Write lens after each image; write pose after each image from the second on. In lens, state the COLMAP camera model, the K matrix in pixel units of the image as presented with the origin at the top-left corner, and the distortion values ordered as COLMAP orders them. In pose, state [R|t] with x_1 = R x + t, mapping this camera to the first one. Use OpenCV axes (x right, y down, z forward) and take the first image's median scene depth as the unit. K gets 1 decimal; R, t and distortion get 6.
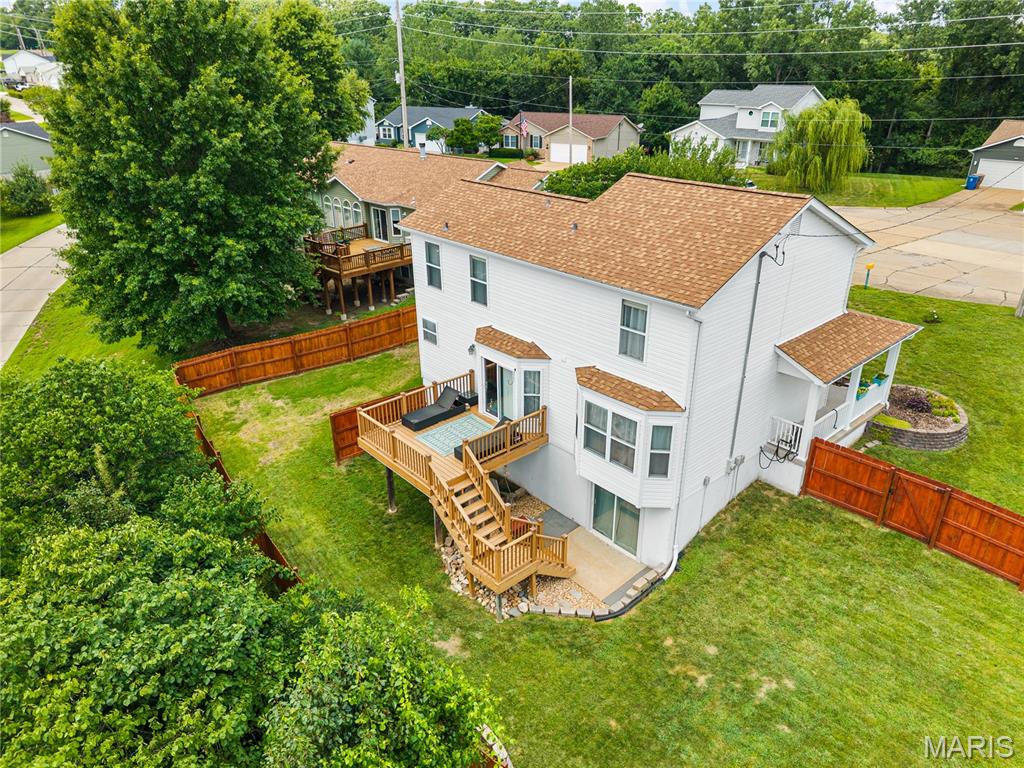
lens RADIAL K [[679.8, 0, 516.3], [0, 679.8, 384.4], [0, 0, 1]] dist [0.008468, -0.003460]
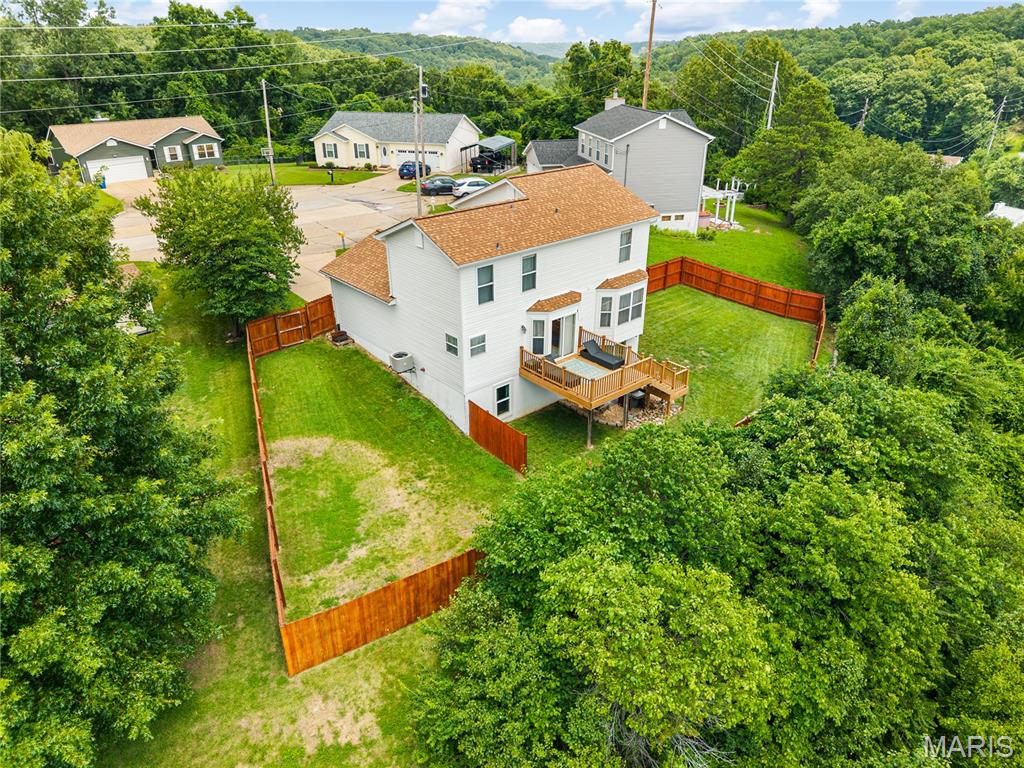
lens RADIAL K [[679.8, 0, 517.7], [0, 679.8, 385.2], [0, 0, 1]] dist [0.008468, -0.003460]
pose [[0.037213, -0.462242, 0.885973, -1.340742], [0.429824, 0.807789, 0.403397, -0.523275], [-0.902146, 0.365800, 0.228743, 0.801596]]
